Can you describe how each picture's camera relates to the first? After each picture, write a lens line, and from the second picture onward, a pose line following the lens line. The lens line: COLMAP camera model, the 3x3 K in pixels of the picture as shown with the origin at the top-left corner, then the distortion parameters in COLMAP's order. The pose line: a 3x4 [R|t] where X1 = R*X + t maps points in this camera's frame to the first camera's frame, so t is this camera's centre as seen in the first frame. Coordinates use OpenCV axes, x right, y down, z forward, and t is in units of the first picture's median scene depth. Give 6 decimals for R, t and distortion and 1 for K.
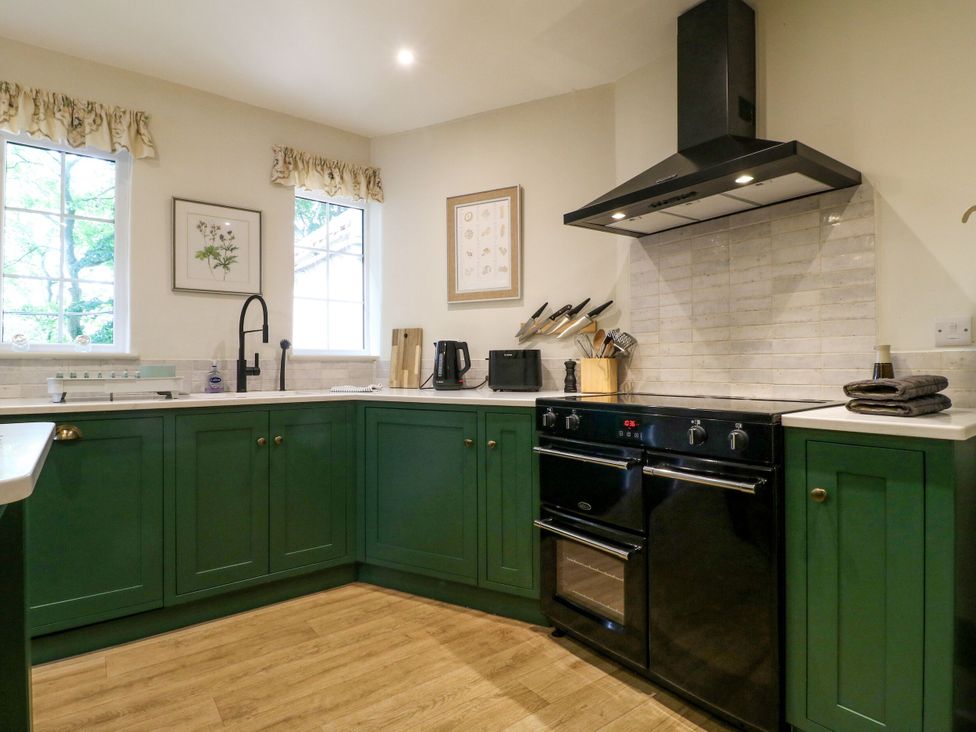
lens RADIAL K [[522.0, 0, 482.8], [0, 522.0, 358.7], [0, 0, 1]] dist [0.001674, -0.015250]
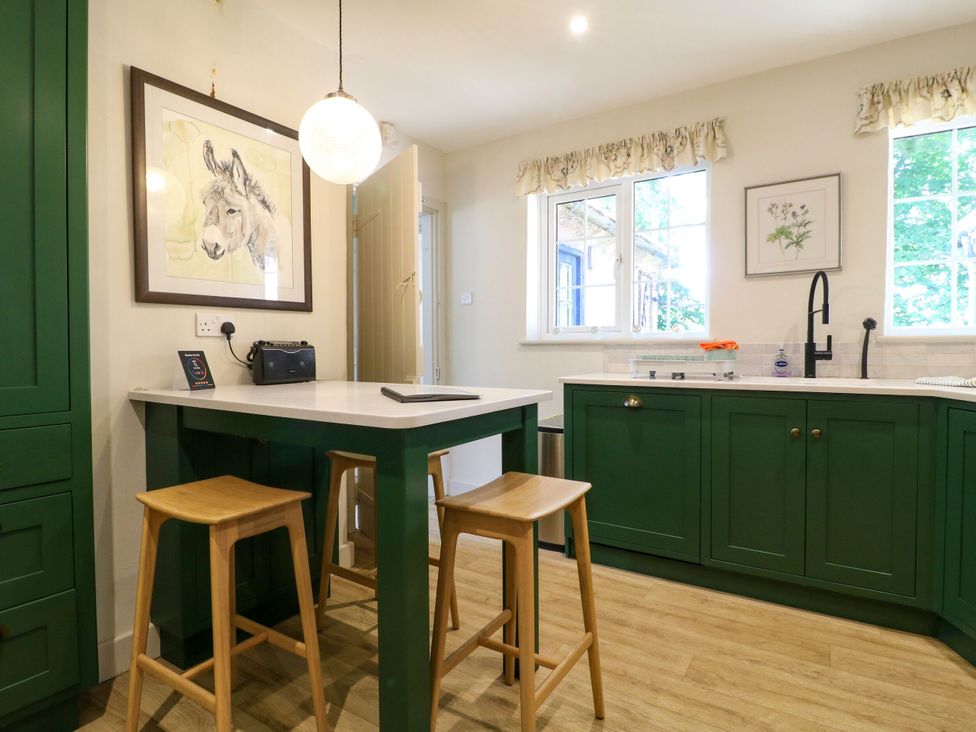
lens RADIAL K [[525.6, 0, 484.6], [0, 525.6, 360.6], [0, 0, 1]] dist [0.002019, -0.014931]
pose [[0.339686, 0.023342, -0.940249, 0.258986], [0.016469, 0.999391, 0.030760, -0.005689], [0.940395, -0.025934, 0.339095, 0.166553]]
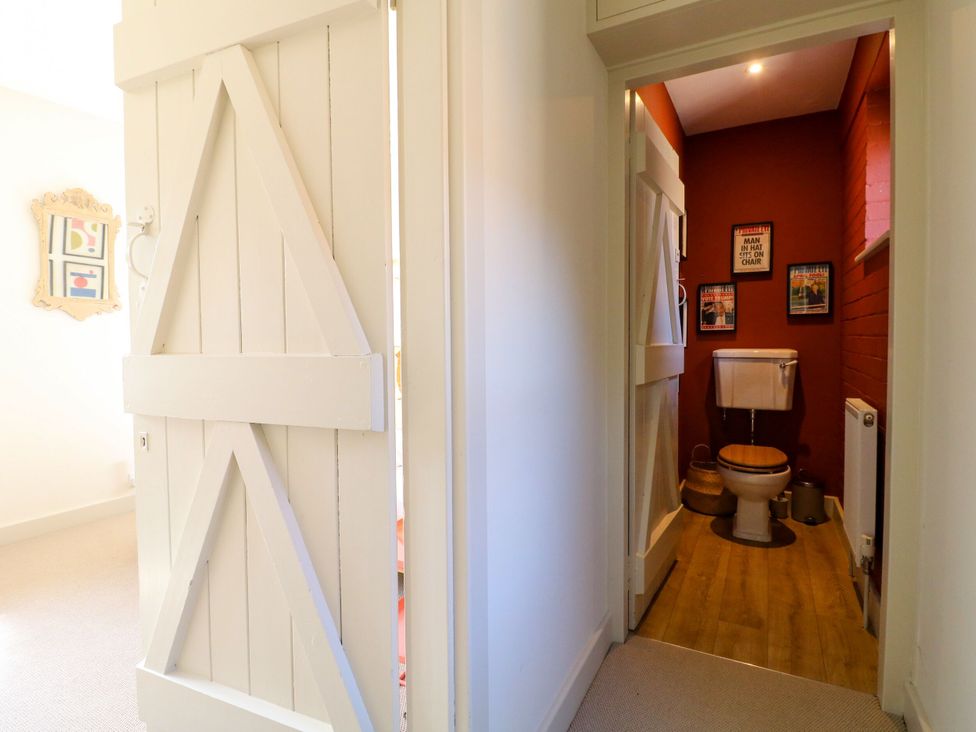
lens RADIAL K [[512.0, 0, 488.8], [0, 512.0, 361.4], [0, 0, 1]] dist [0.003377, -0.015193]
pose [[0.913444, -0.016584, 0.406627, -1.090969], [-0.004722, 0.998670, 0.051339, -0.011317], [-0.406937, -0.048815, 0.912151, 0.108667]]
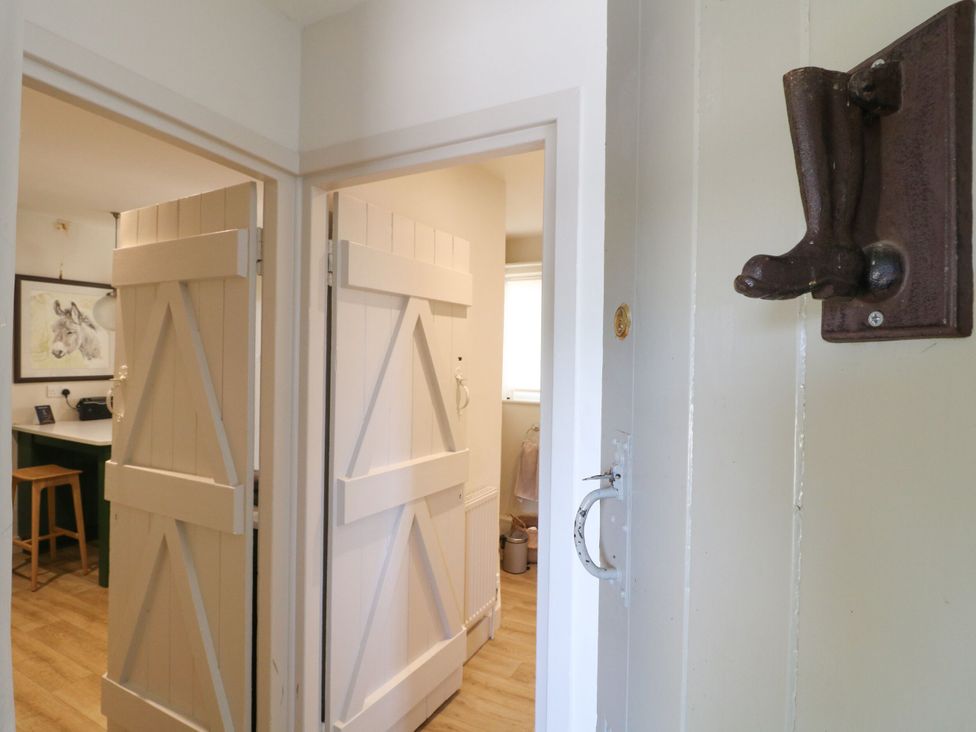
lens RADIAL K [[508.2, 0, 487.4], [0, 508.2, 359.1], [0, 0, 1]] dist [0.002407, -0.014612]
pose [[0.438551, 0.016312, -0.898558, 1.461195], [-0.005904, 0.999866, 0.015269, -0.190269], [0.898687, -0.001391, 0.438589, 0.602773]]
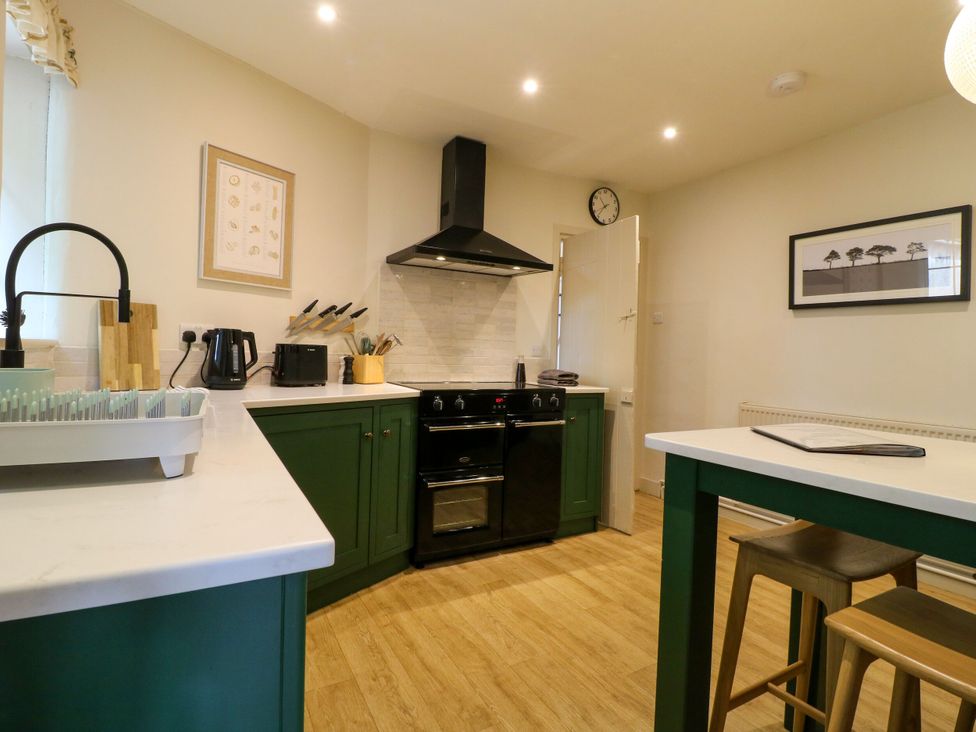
lens RADIAL K [[508.2, 0, 487.4], [0, 508.2, 359.1], [0, 0, 1]] dist [0.002407, -0.014612]
pose [[0.135165, -0.002208, 0.990821, -1.006855], [-0.045809, 0.998914, 0.008475, -0.015291], [-0.989764, -0.046534, 0.134917, 0.618569]]
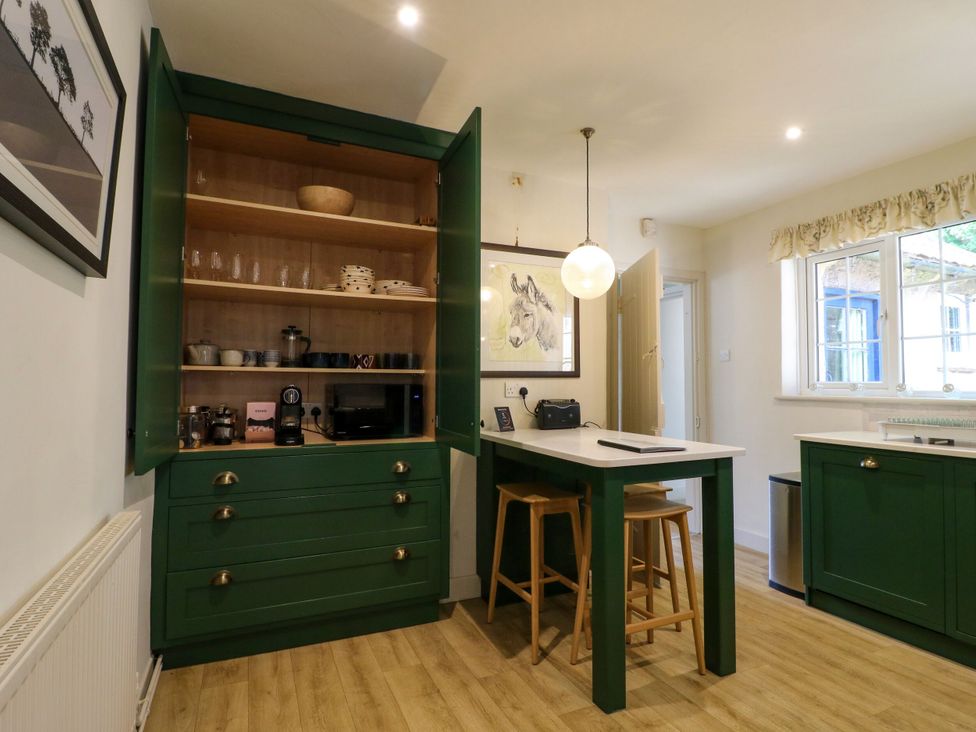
lens RADIAL K [[512.0, 0, 488.8], [0, 512.0, 361.4], [0, 0, 1]] dist [0.003377, -0.015193]
pose [[-0.218061, -0.041626, -0.975047, 0.603853], [0.011361, 0.998914, -0.045186, -0.060138], [0.975869, -0.020931, -0.217351, 0.266146]]
